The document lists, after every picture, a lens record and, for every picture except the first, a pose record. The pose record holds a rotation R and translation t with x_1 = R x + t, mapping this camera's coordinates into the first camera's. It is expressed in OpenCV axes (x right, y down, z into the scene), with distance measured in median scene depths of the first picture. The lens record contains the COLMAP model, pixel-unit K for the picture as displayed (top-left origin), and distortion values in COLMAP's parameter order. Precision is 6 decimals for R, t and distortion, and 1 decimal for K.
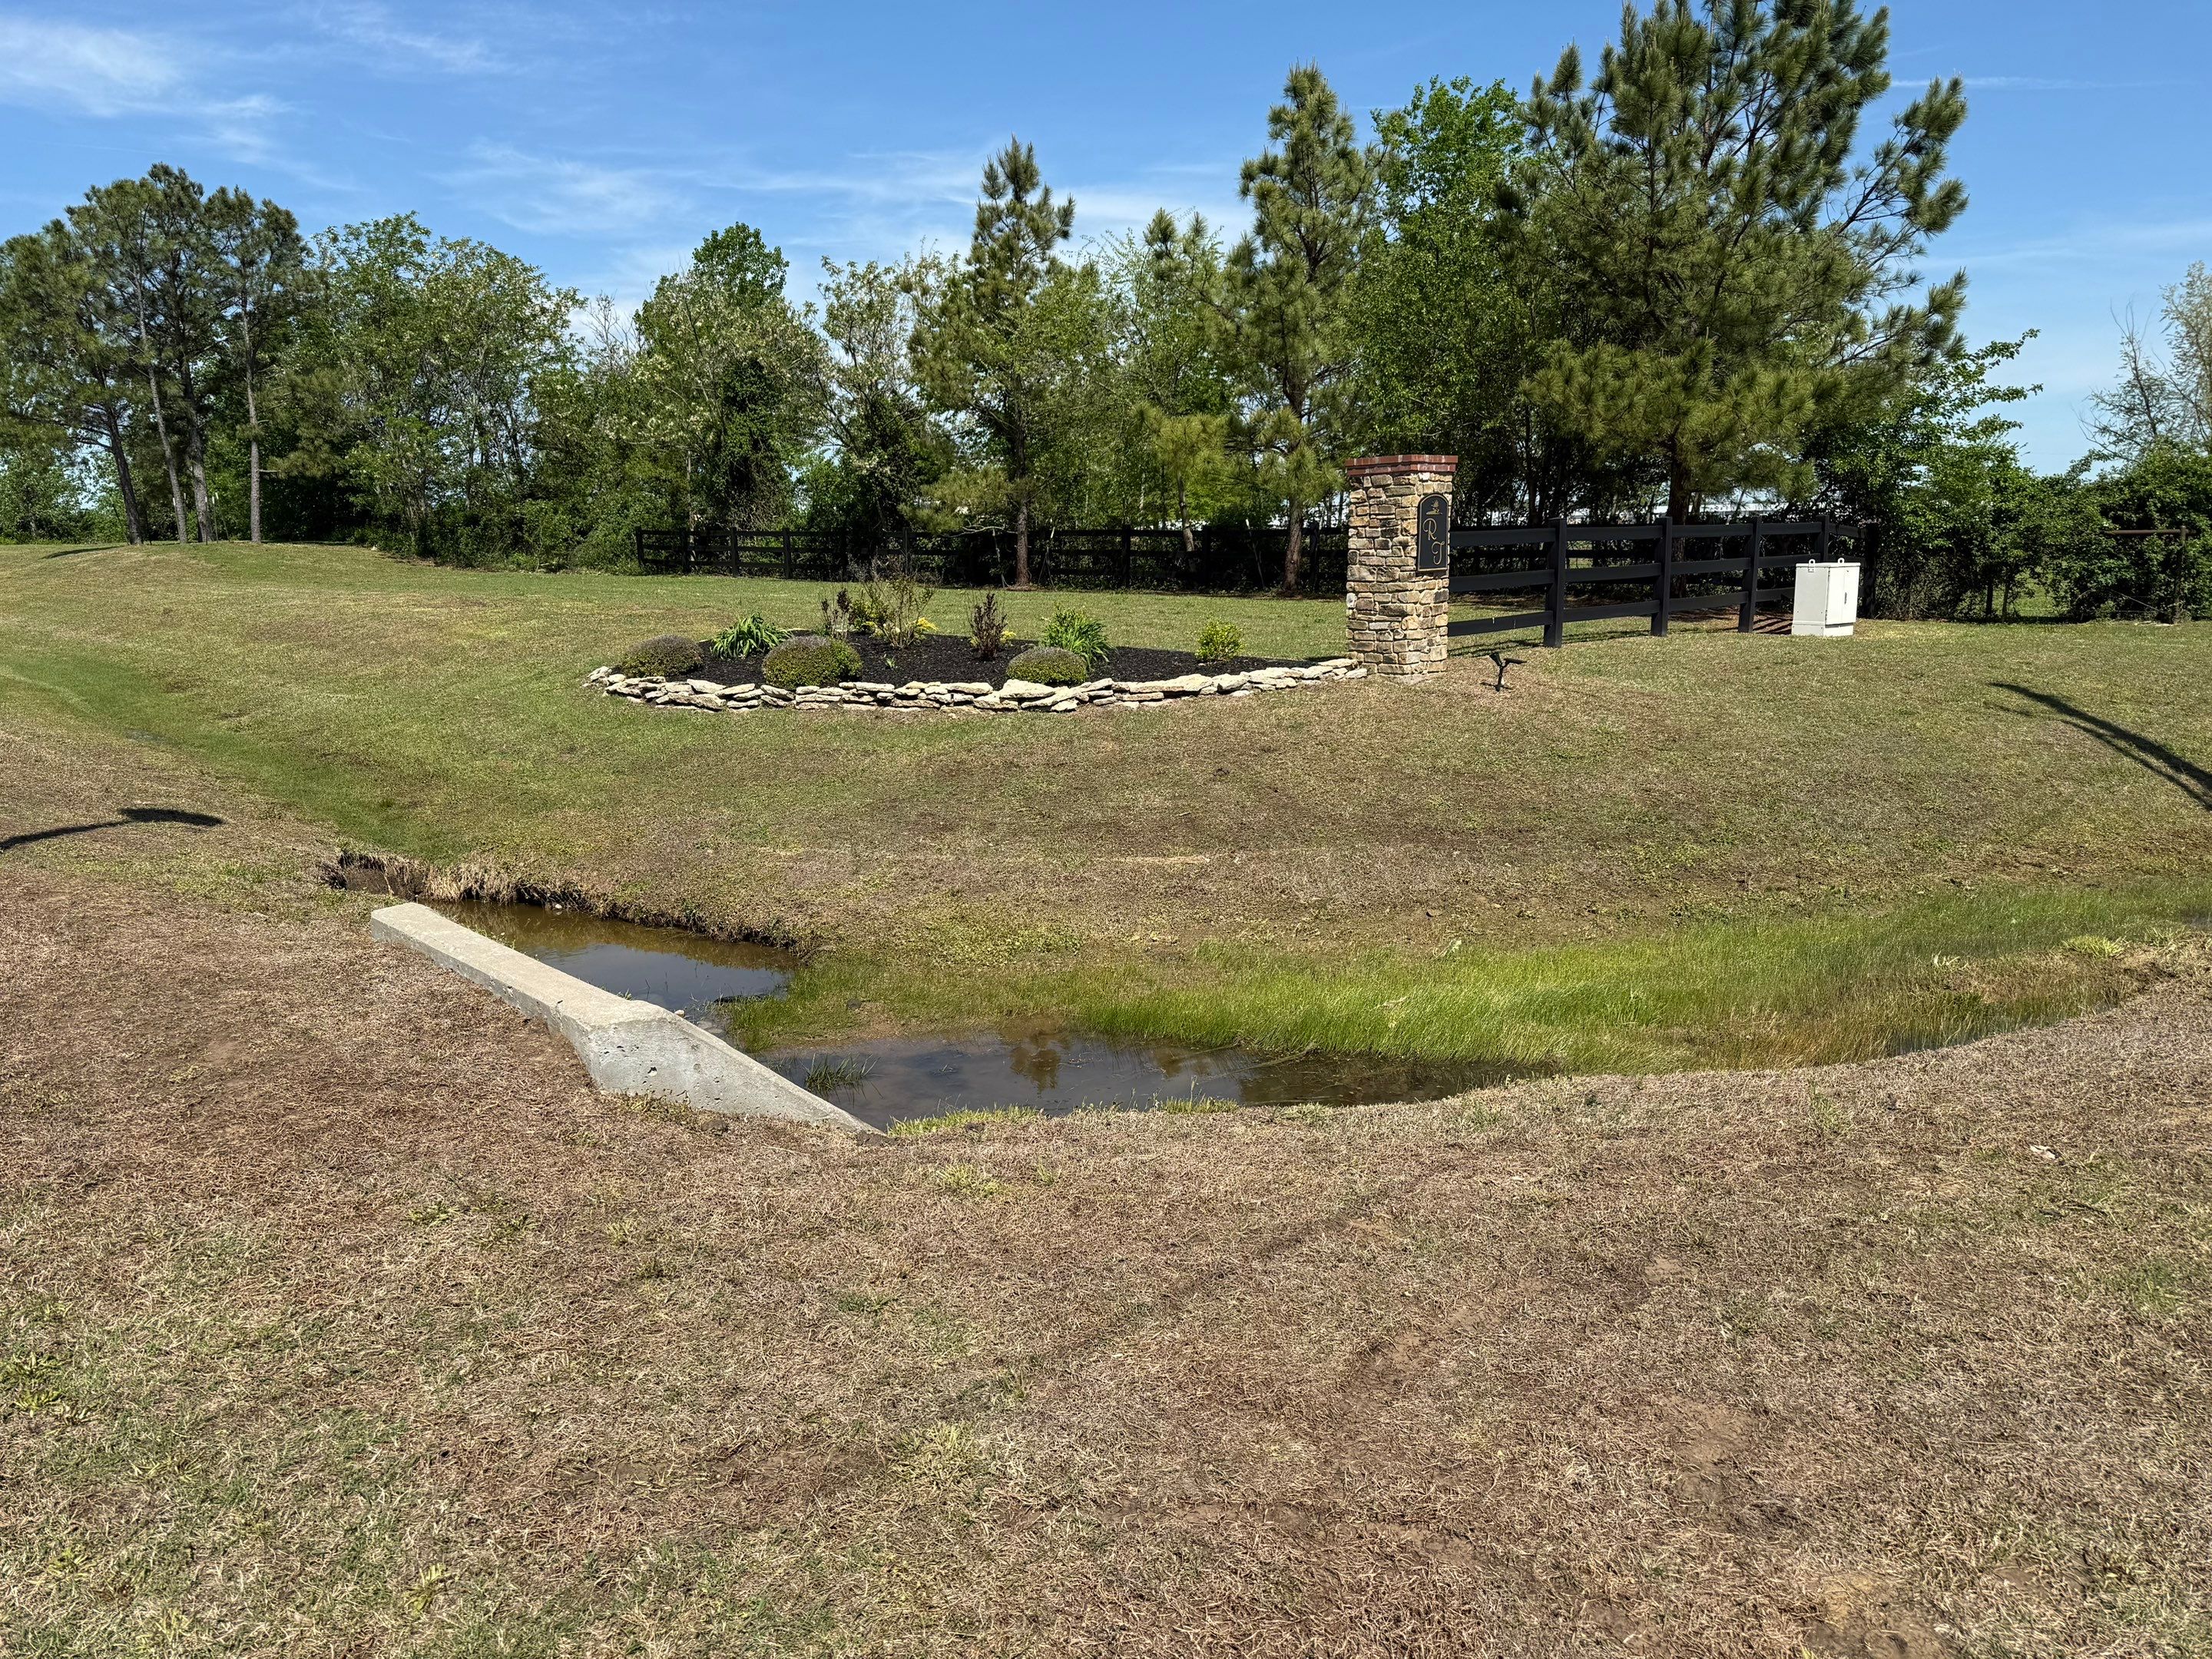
lens RADIAL K [[1561.6, 0, 1106.0], [0, 1561.6, 829.5], [0, 0, 1]] dist [0.110822, -0.167731]
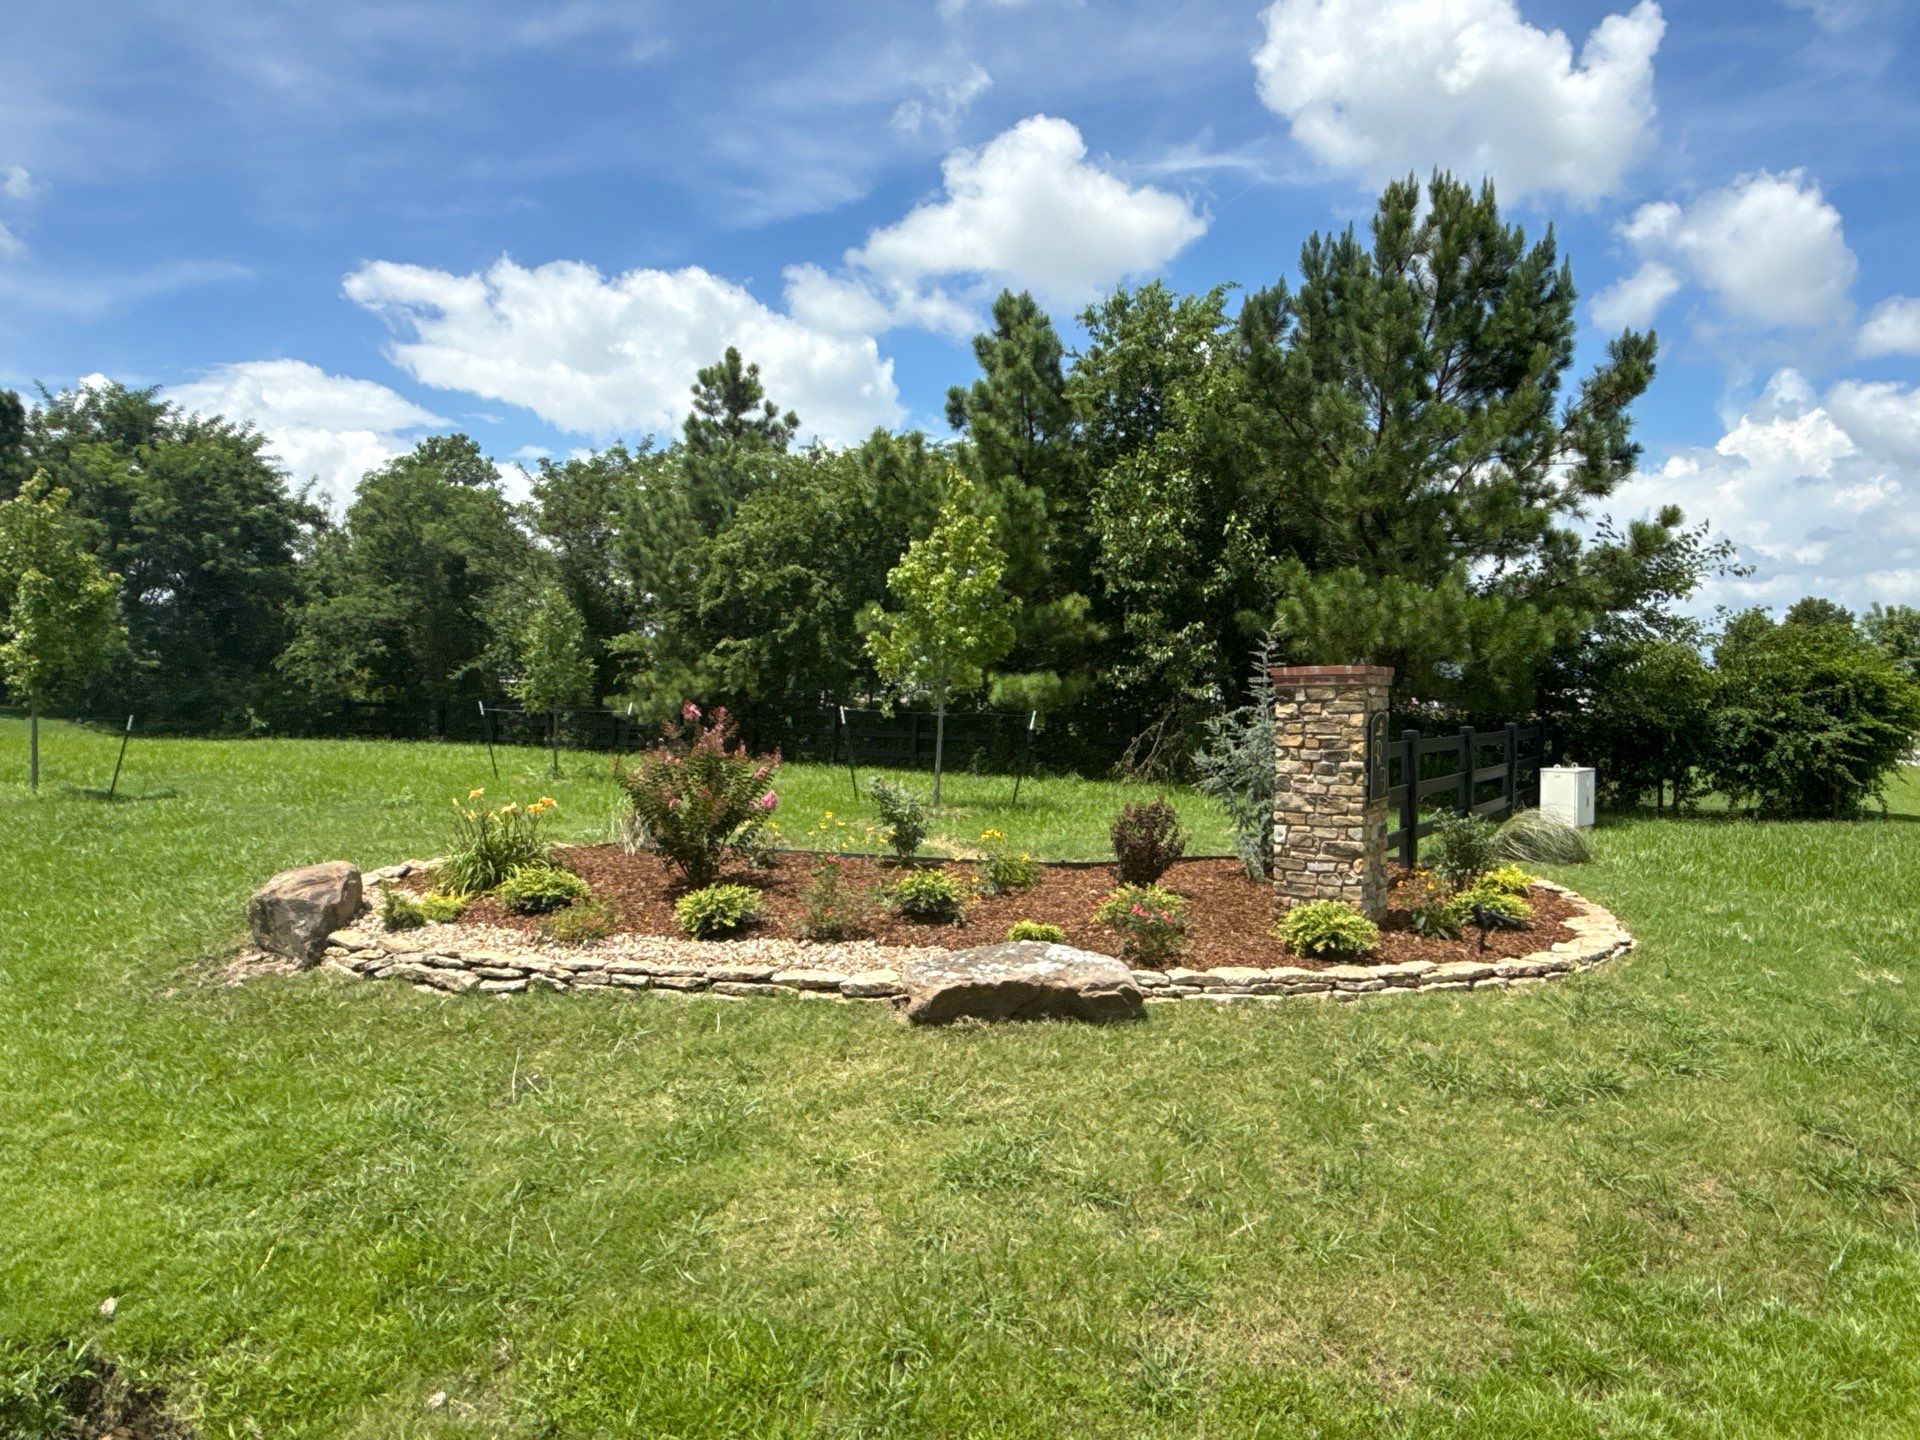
lens RADIAL K [[1250.1, 0, 961.9], [0, 1250.1, 746.7], [0, 0, 1]] dist [-0.002090, 0.004960]
pose [[0.984233, 0.007748, 0.176709, -0.082758], [0.018468, 0.989078, -0.146230, -0.065648], [-0.175912, 0.147188, 0.973340, 0.255901]]
